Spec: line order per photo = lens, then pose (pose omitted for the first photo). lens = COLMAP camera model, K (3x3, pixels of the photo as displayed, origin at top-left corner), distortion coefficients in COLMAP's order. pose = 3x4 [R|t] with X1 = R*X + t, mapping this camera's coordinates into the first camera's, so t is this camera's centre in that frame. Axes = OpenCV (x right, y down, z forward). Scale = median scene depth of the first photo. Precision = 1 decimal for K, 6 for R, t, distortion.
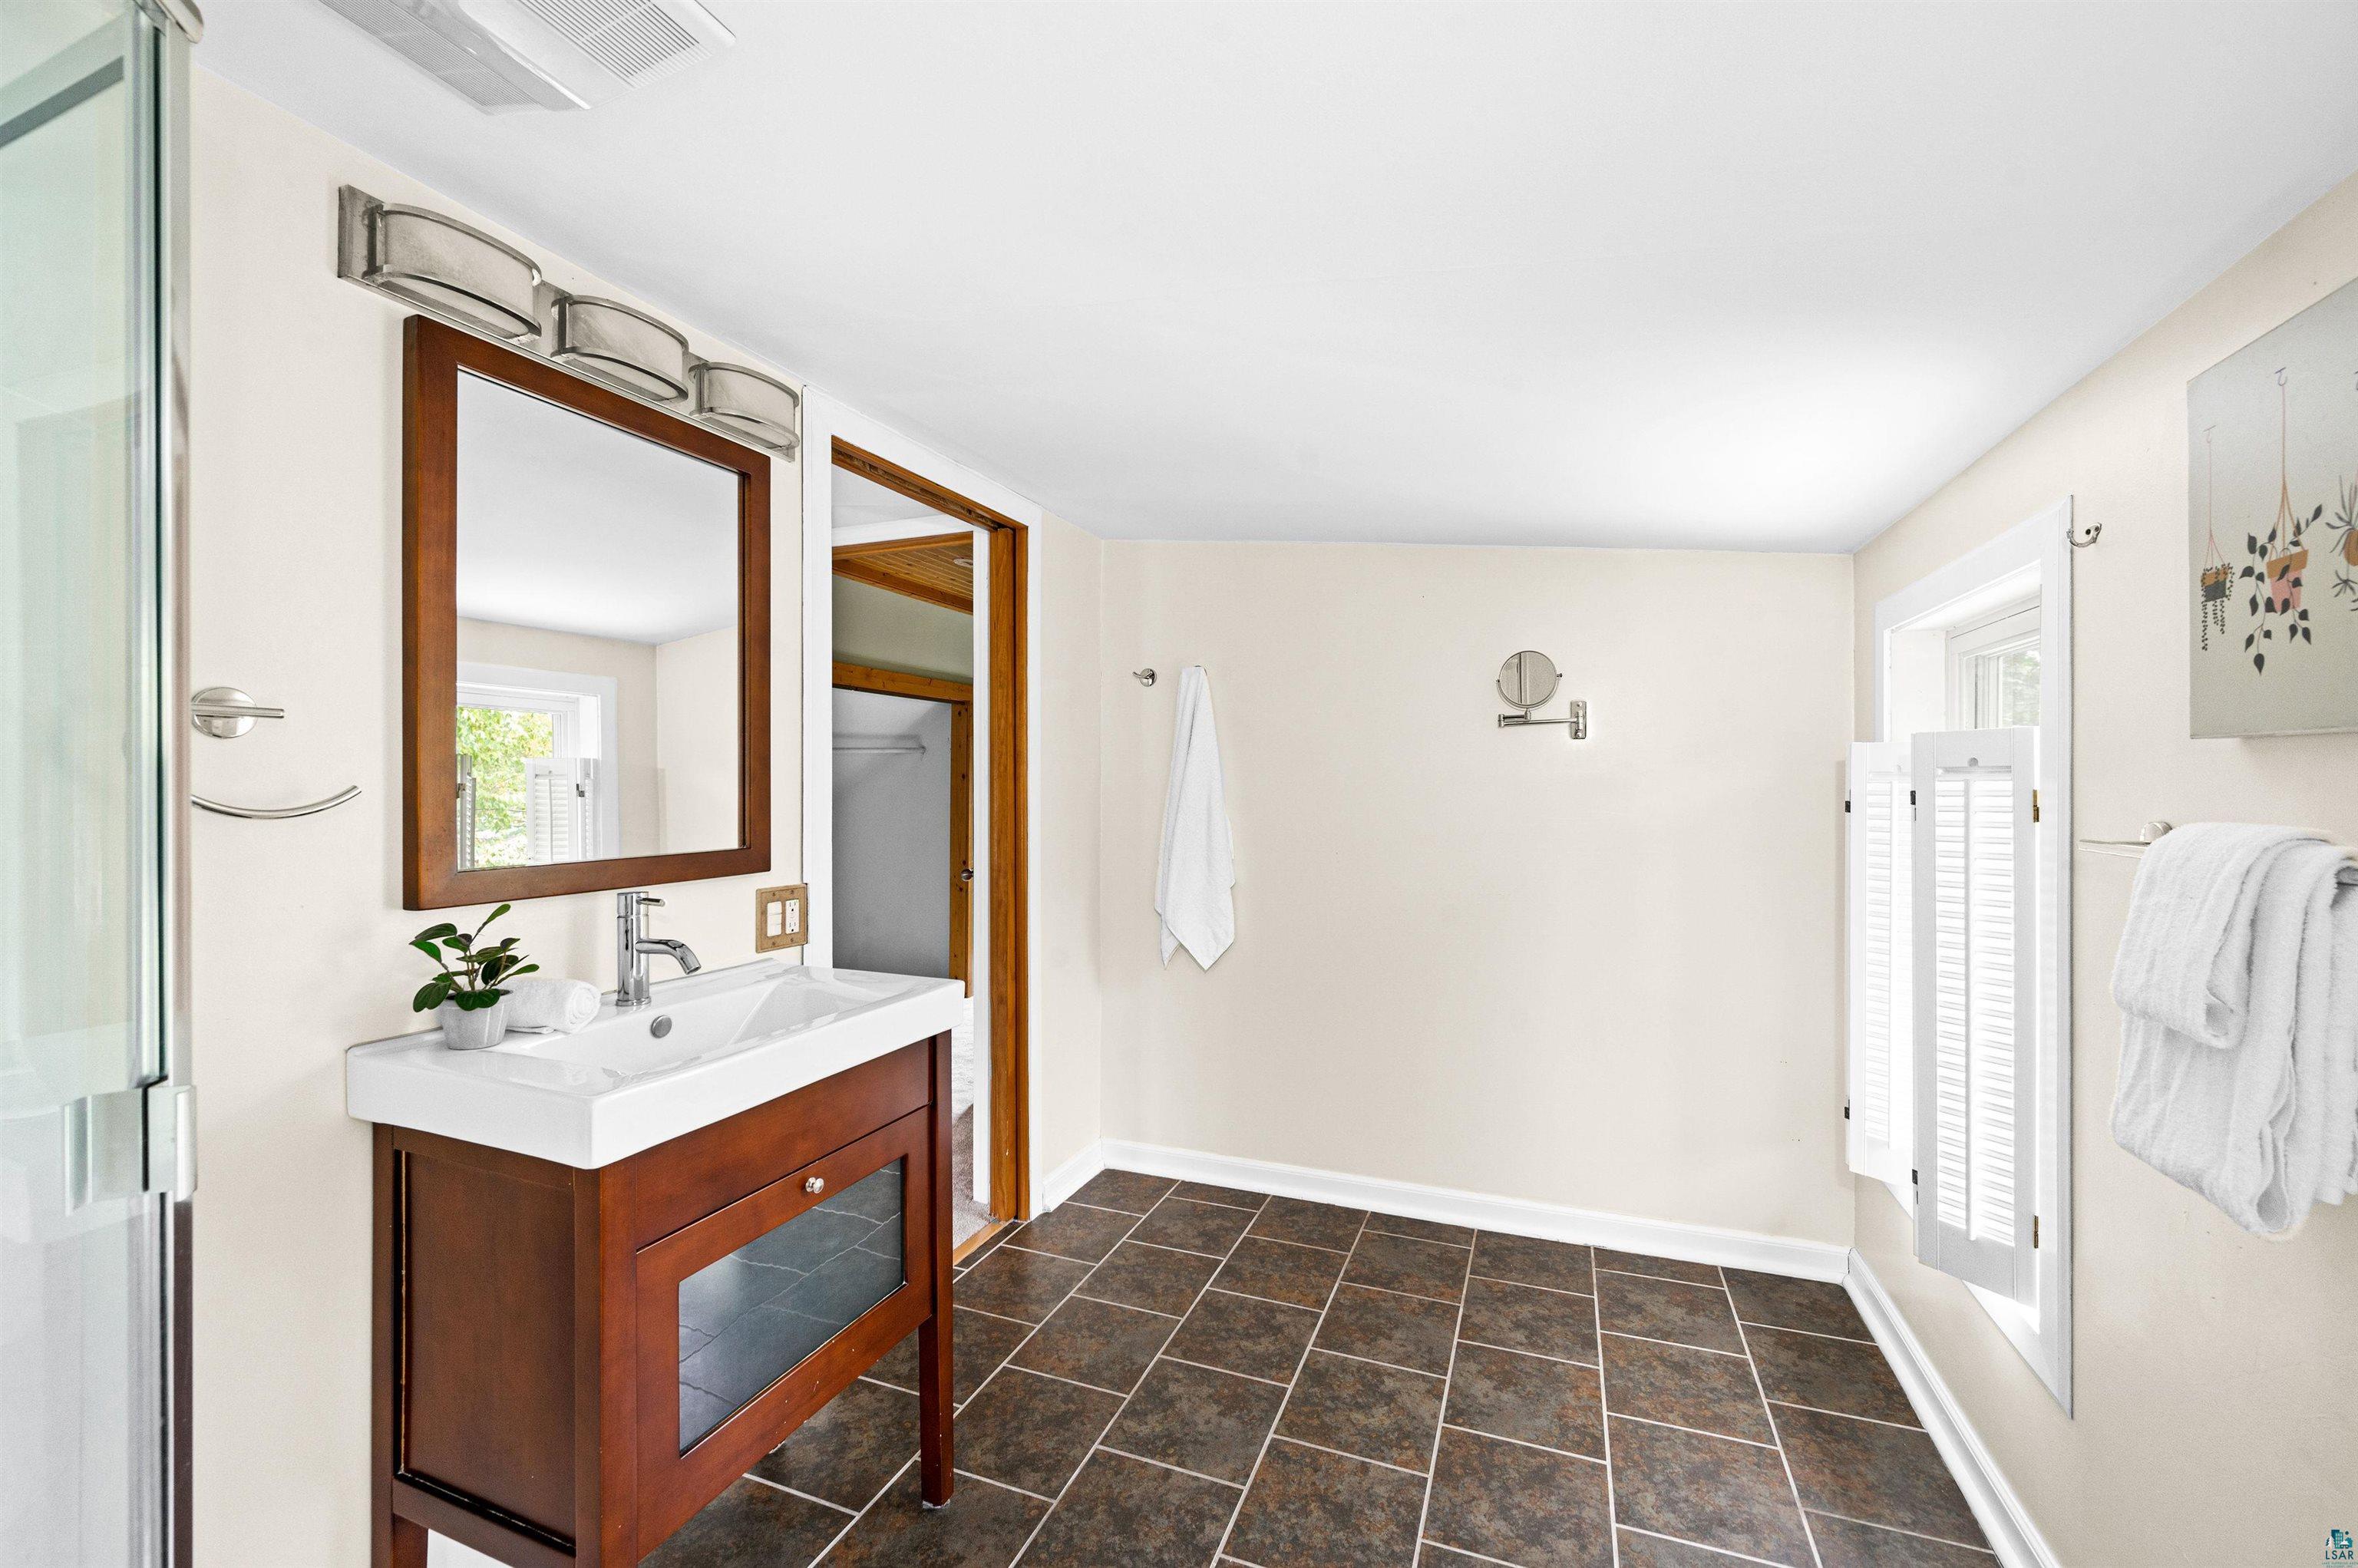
lens RADIAL K [[932.8, 0, 1186.0], [0, 932.8, 801.9], [0, 0, 1]] dist [0.001563, 0.000248]
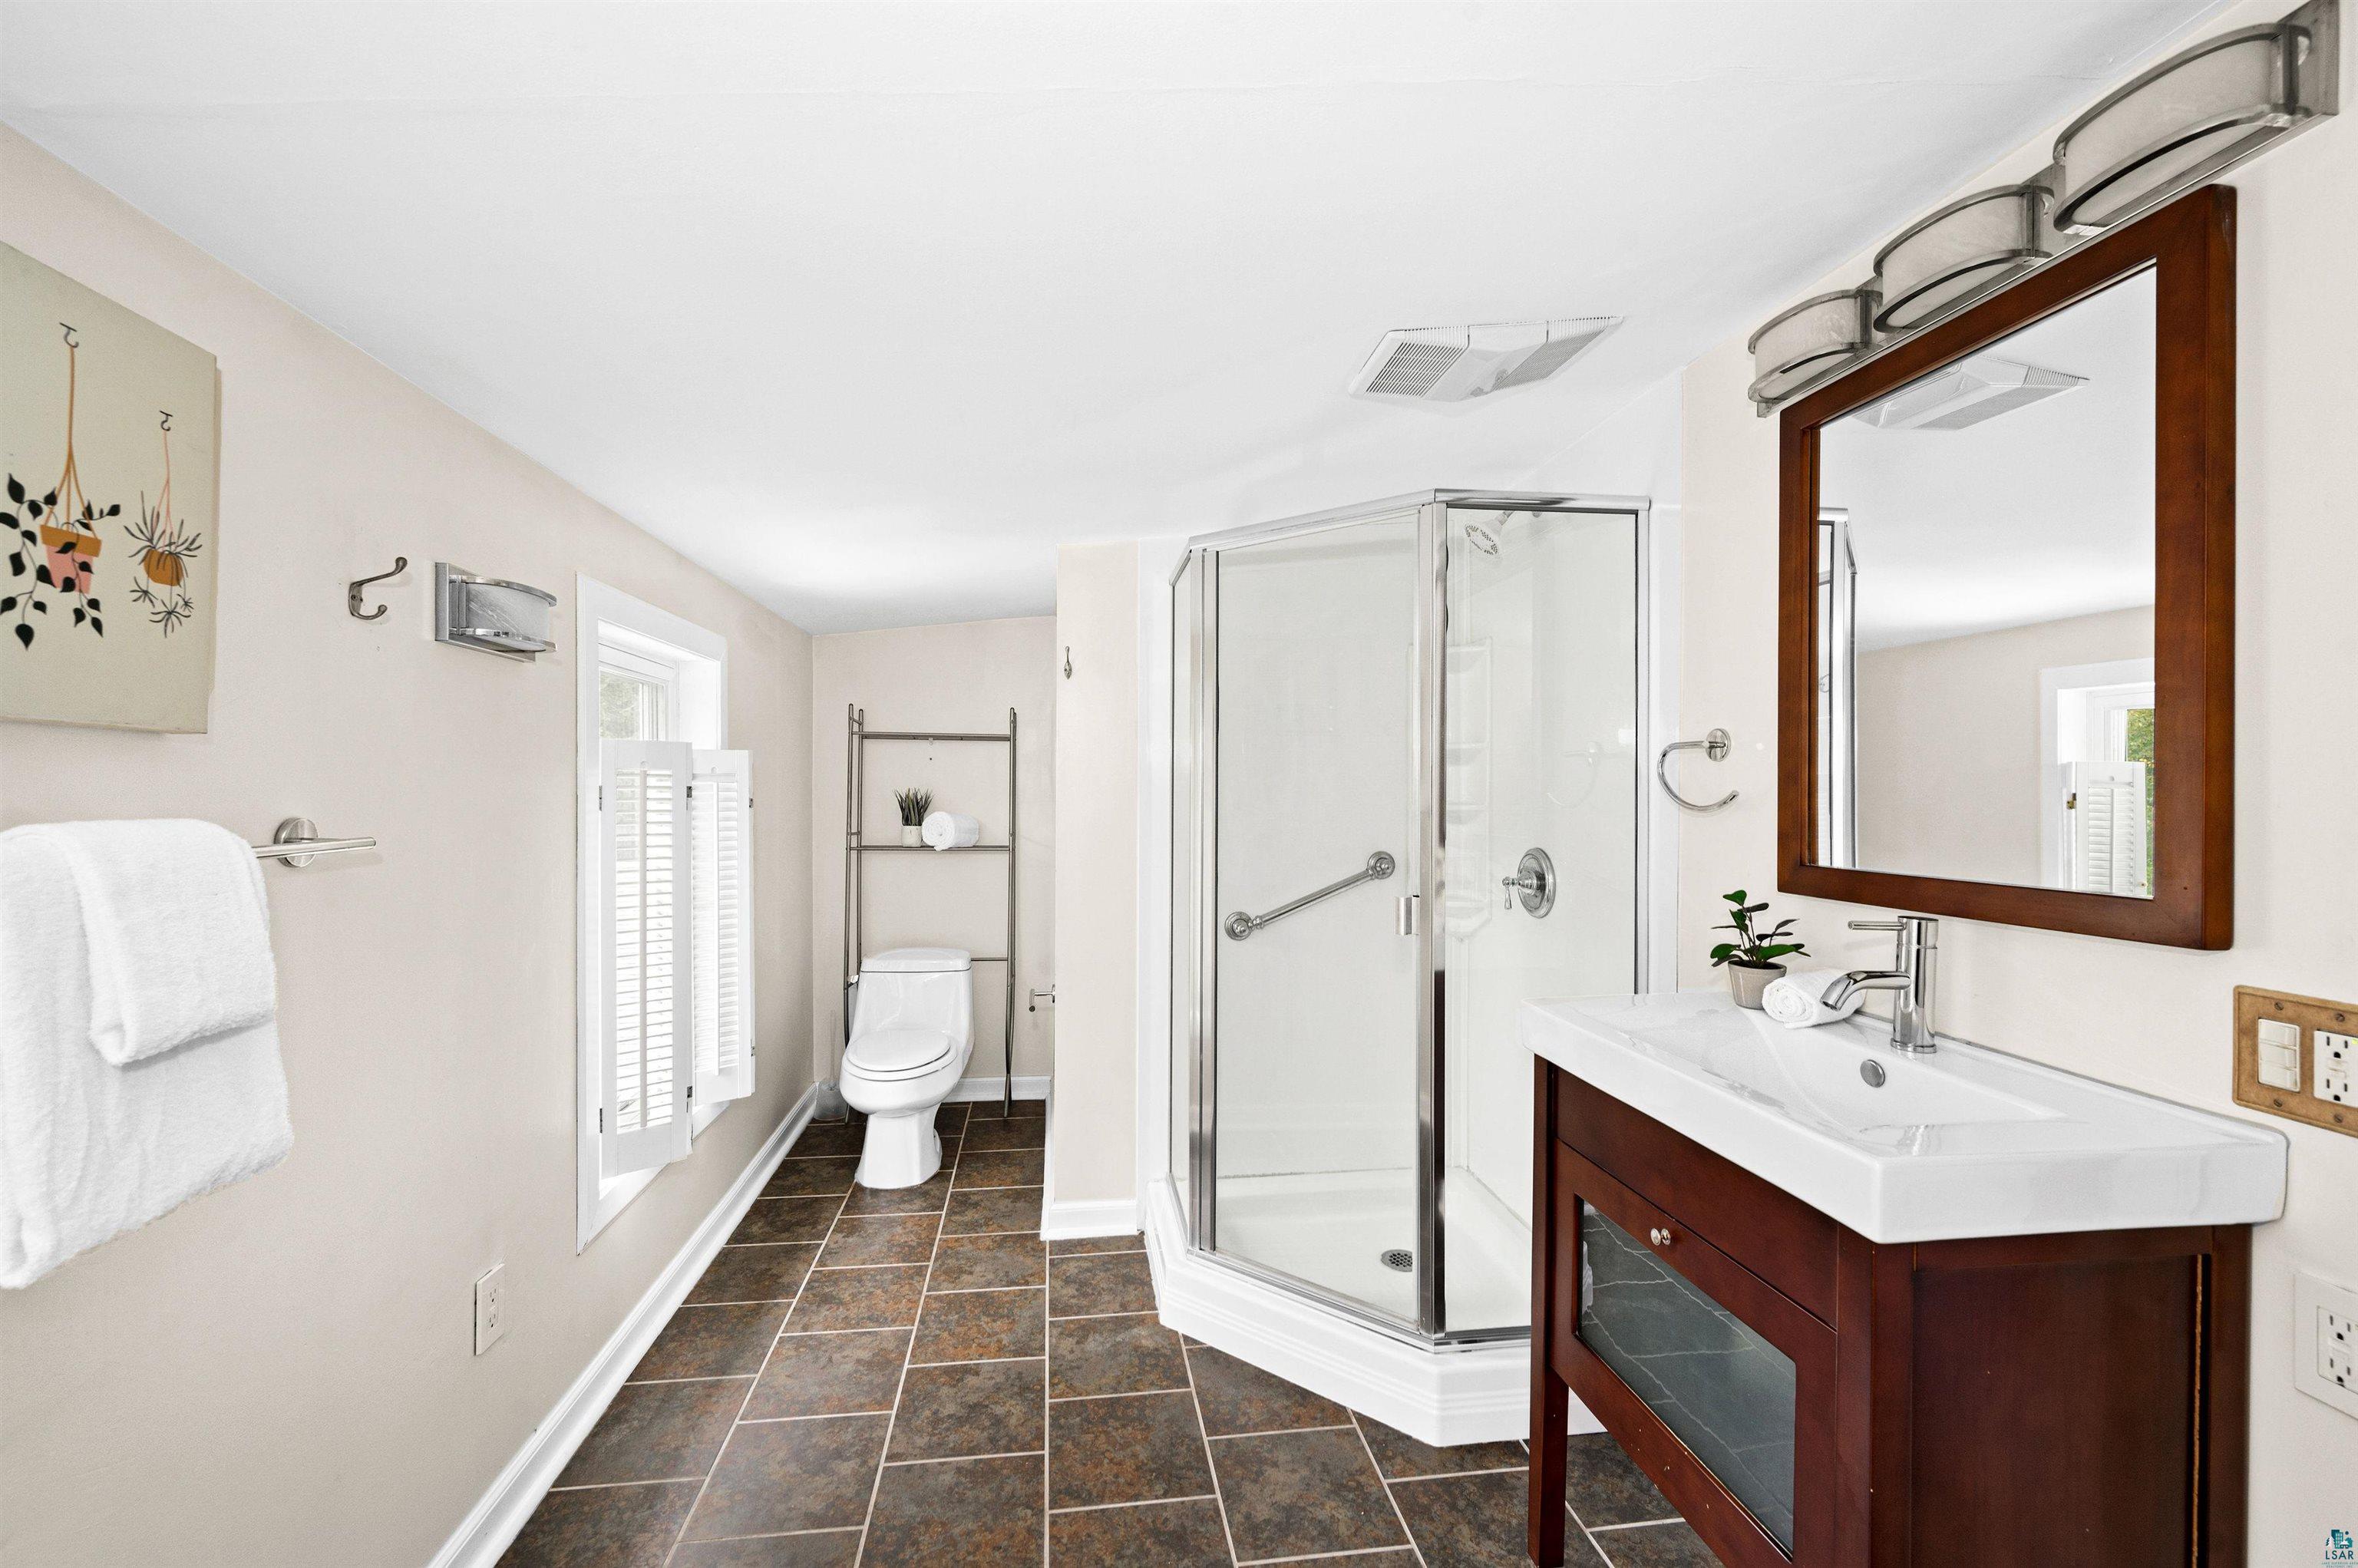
lens RADIAL K [[932.8, 0, 1182.6], [0, 932.8, 778.1], [0, 0, 1]] dist [0.001563, 0.000248]
pose [[-0.871392, -0.012622, -0.490425, 0.649634], [-0.013316, 0.999909, -0.002075, -0.029870], [0.490406, 0.004722, -0.871481, 2.298732]]
